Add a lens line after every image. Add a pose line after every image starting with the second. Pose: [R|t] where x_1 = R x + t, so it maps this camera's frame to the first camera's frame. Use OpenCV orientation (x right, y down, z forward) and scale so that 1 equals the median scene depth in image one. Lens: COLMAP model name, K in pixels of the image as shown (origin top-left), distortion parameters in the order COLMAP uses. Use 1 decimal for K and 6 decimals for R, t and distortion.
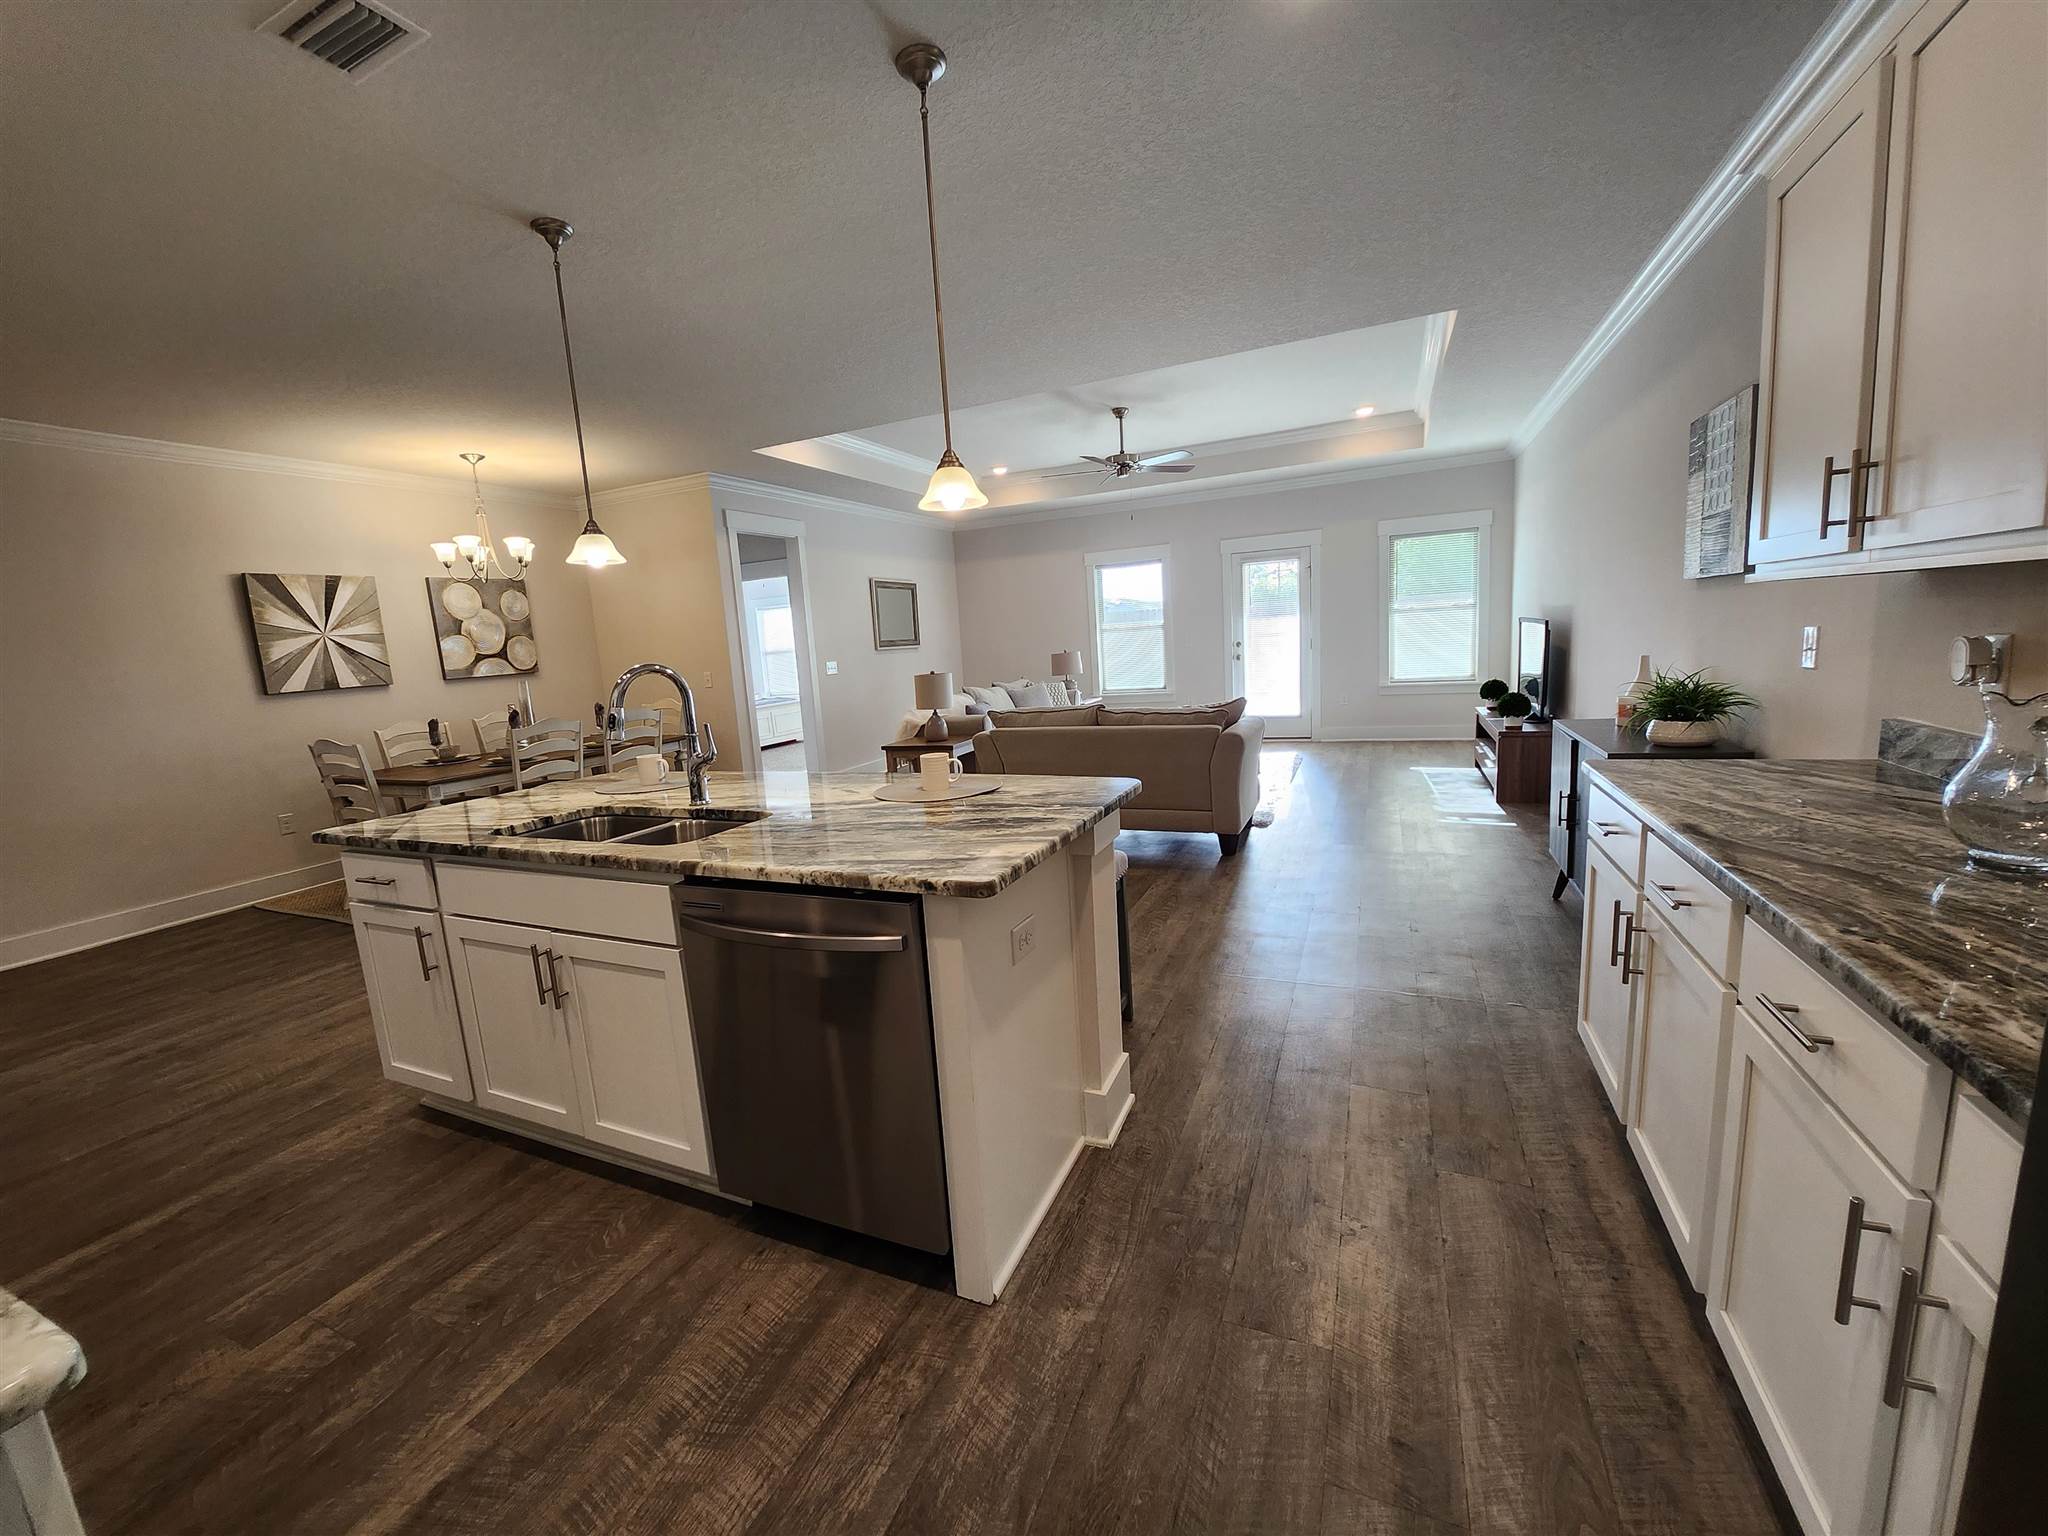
lens RADIAL K [[817.5, 0, 1002.7], [0, 817.5, 771.2], [0, 0, 1]] dist [-0.016190, -0.000583]
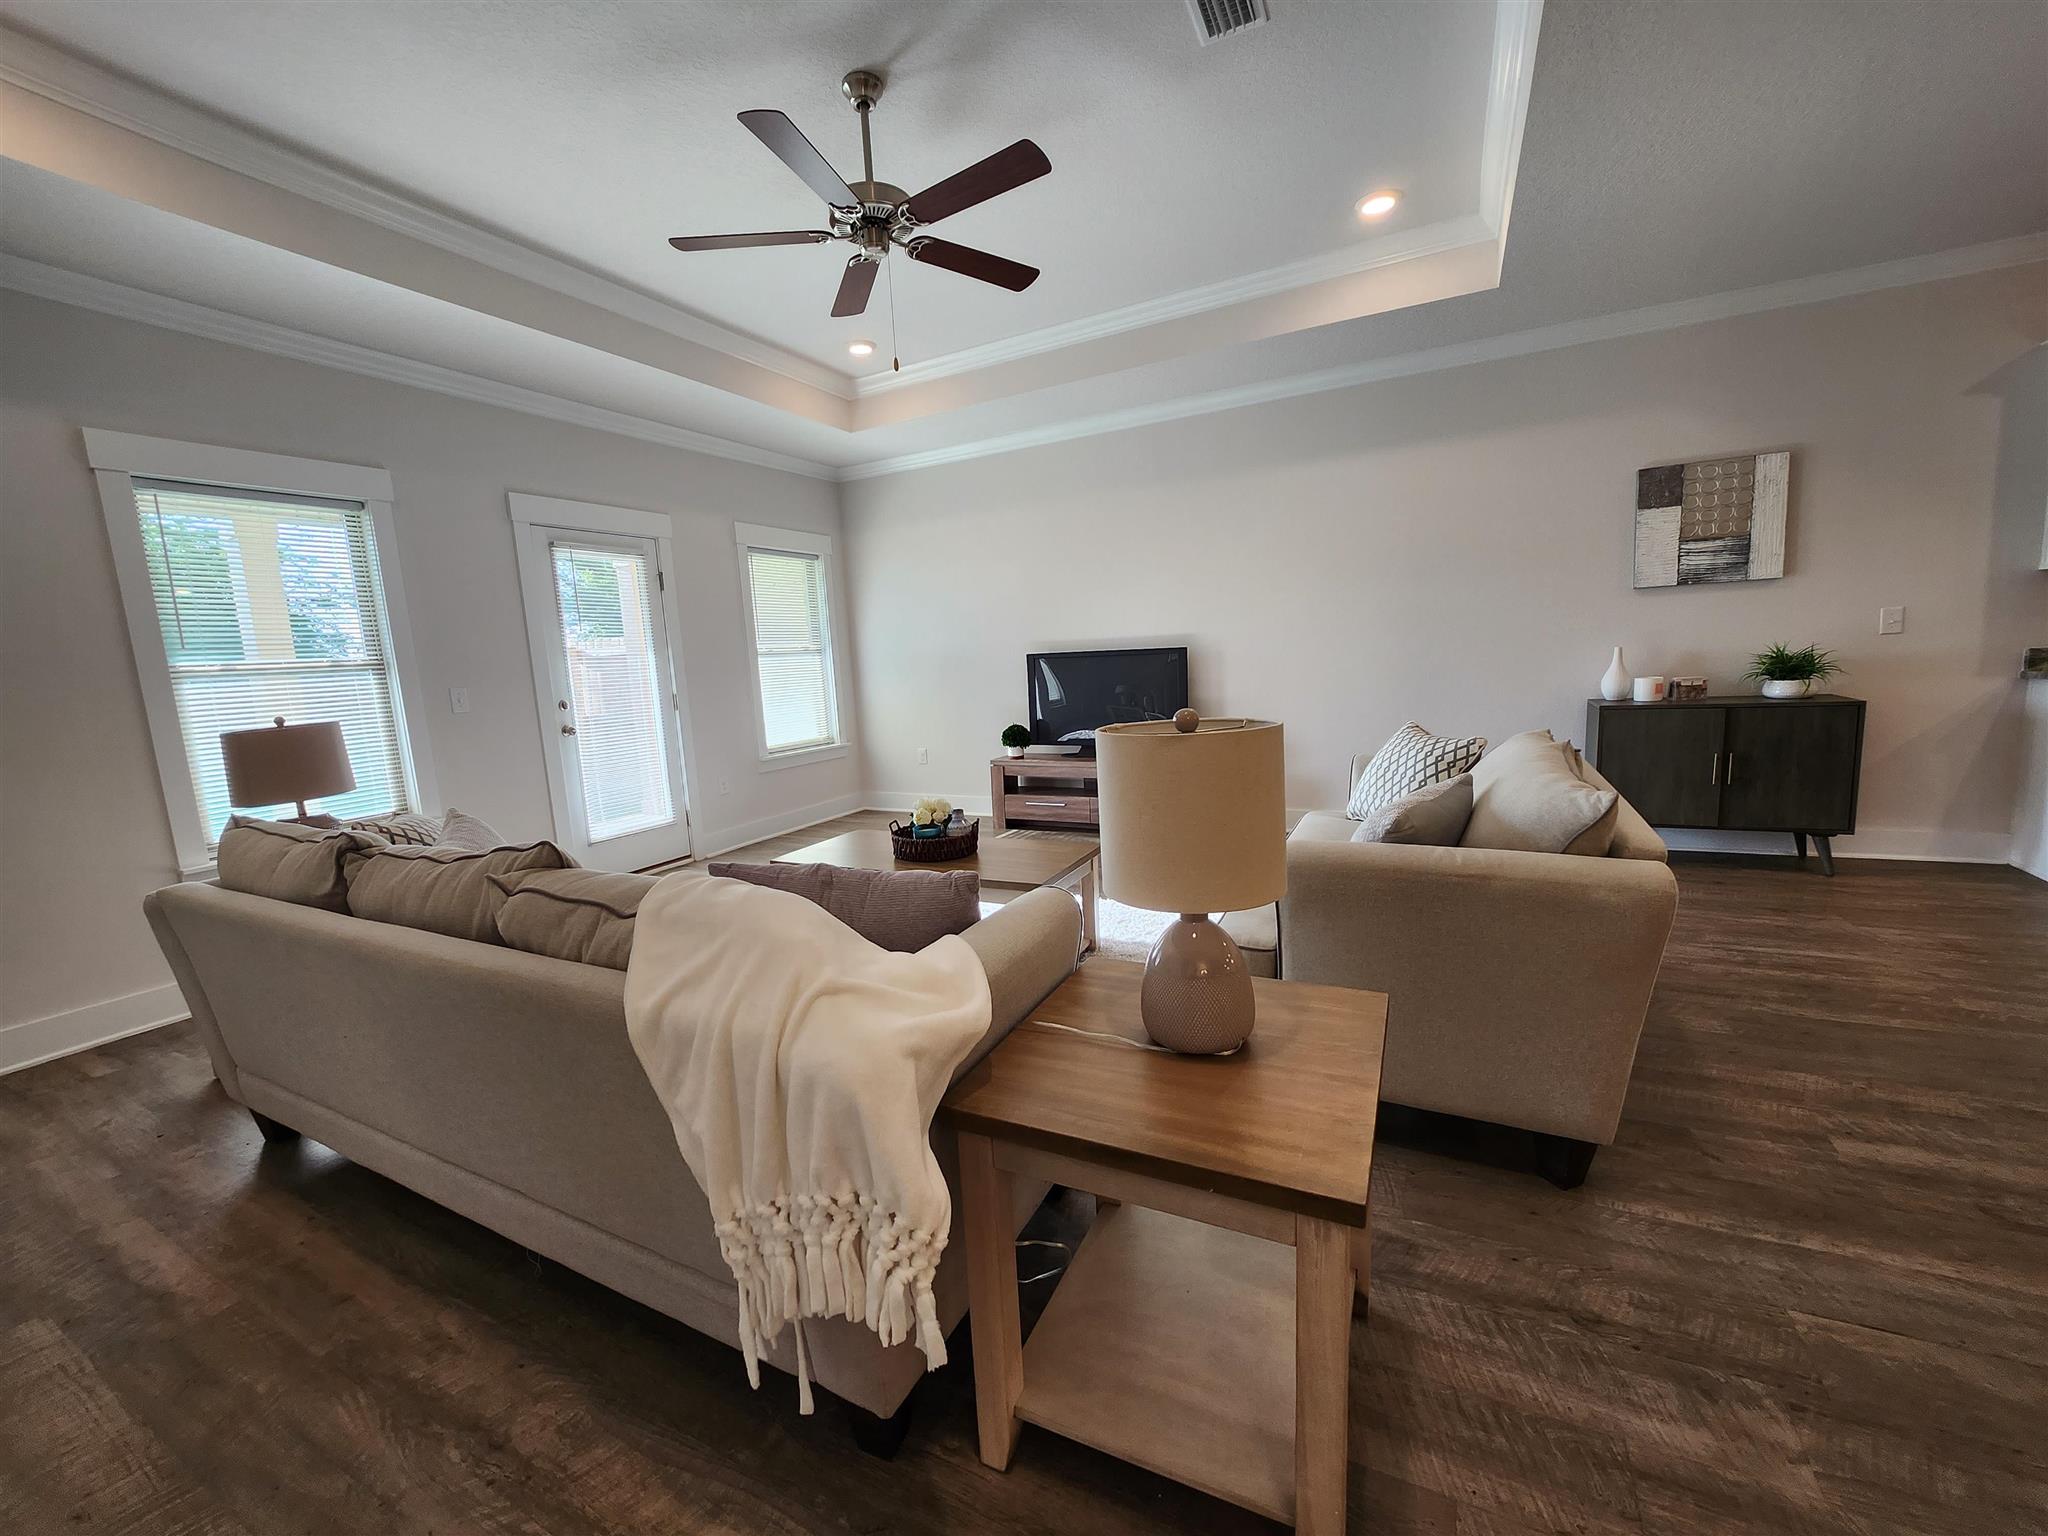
lens RADIAL K [[817.5, 0, 1002.7], [0, 817.5, 771.2], [0, 0, 1]] dist [-0.016190, -0.000583]
pose [[0.068617, -0.076013, 0.994743, -0.684197], [0.212138, 0.975402, 0.059902, -0.302431], [-0.974828, 0.206913, 0.083054, 2.416318]]
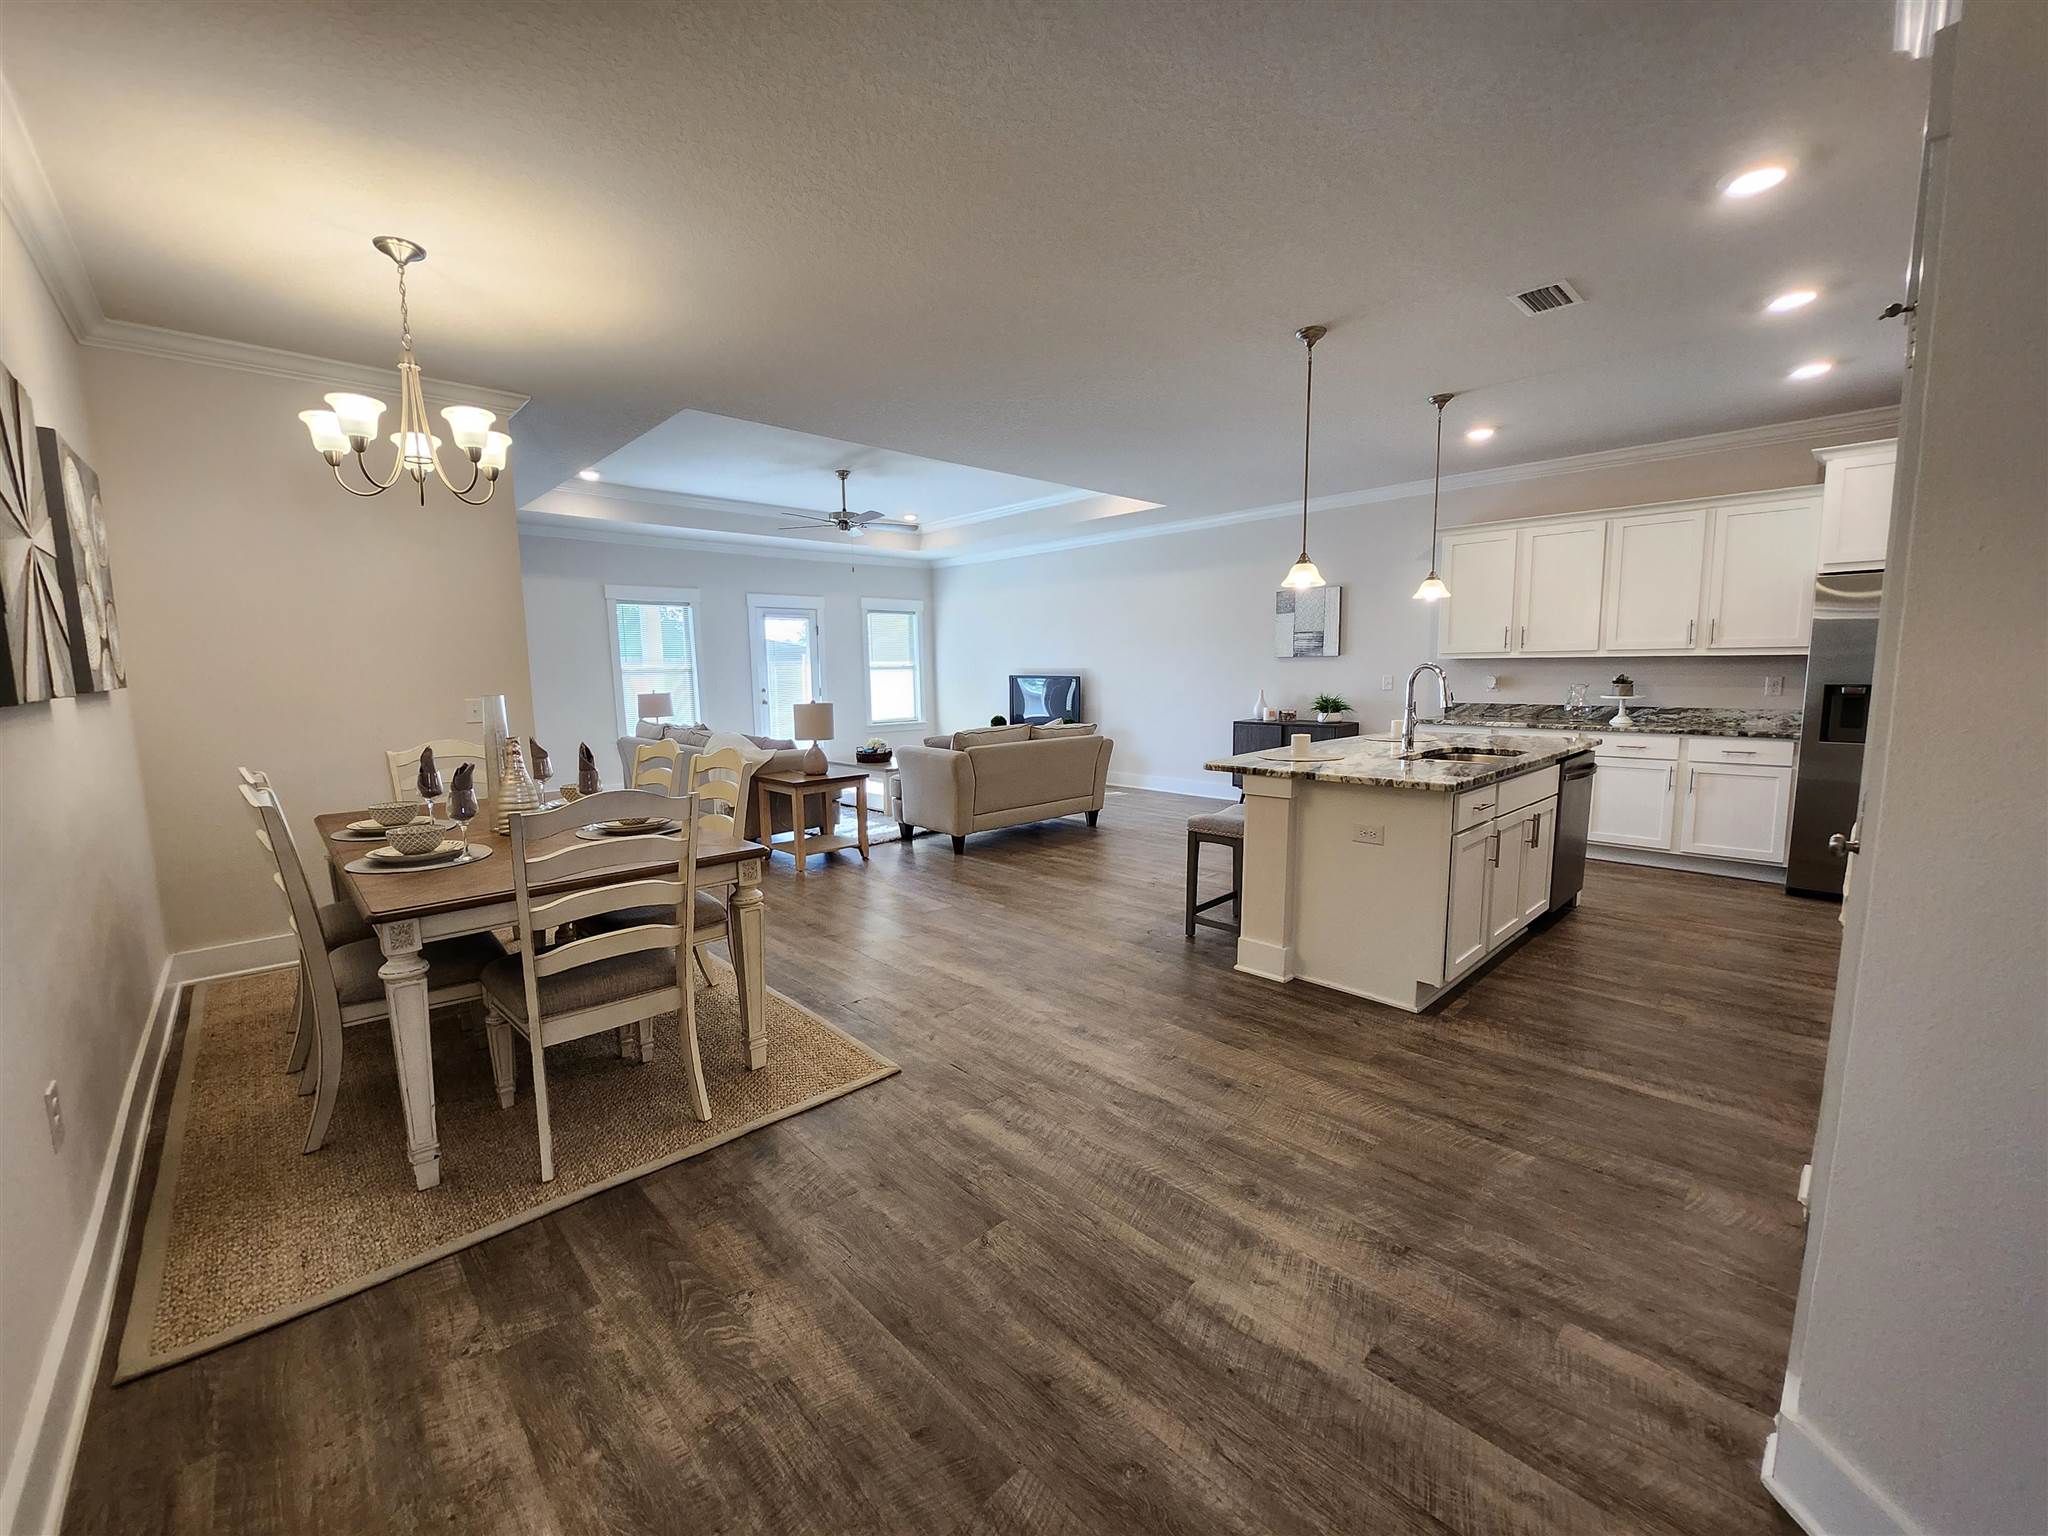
lens RADIAL K [[816.8, 0, 1002.5], [0, 816.8, 771.7], [0, 0, 1]] dist [-0.012083, -0.004162]
pose [[0.386241, -0.057633, 0.920596, -2.042751], [0.136937, 0.990569, 0.004561, -0.035312], [-0.912177, 0.124302, 0.390490, 1.040645]]
